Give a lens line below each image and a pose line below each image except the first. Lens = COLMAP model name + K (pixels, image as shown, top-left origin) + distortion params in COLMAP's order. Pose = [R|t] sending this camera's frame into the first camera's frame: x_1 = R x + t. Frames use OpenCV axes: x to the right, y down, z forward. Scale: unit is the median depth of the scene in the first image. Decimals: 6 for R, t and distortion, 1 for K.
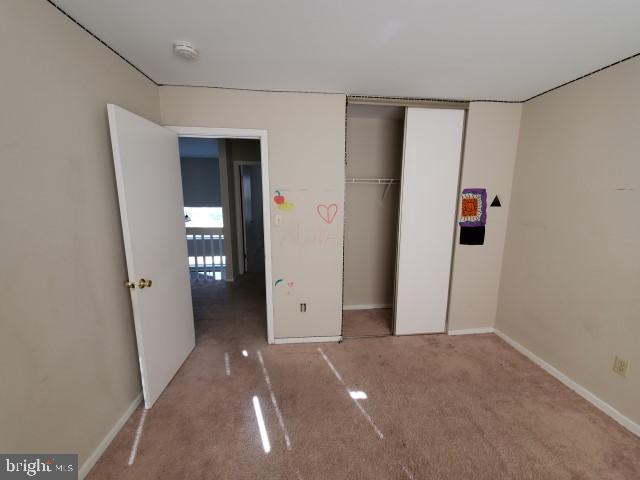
lens RADIAL K [[257.9, 0, 319.0], [0, 257.9, 238.0], [0, 0, 1]] dist [0.000239, 0.000649]
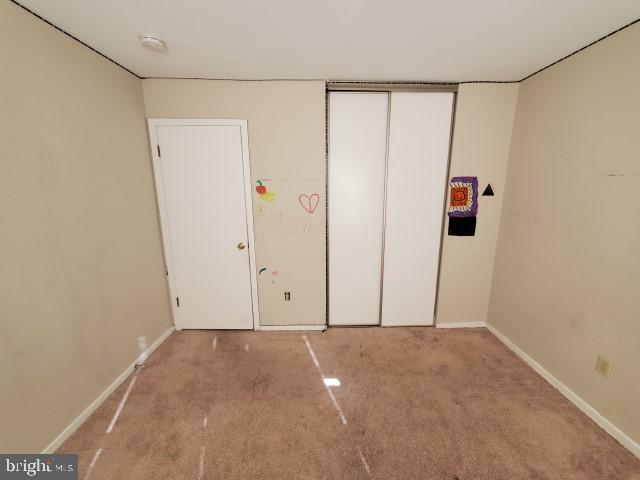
lens RADIAL K [[256.9, 0, 320.8], [0, 256.9, 238.6], [0, 0, 1]] dist [0.000192, -0.000613]
pose [[0.997060, 0.008361, -0.076171, 0.177584], [-0.005600, 0.999322, 0.036392, 0.005585], [0.076424, -0.035858, 0.996430, 0.010408]]
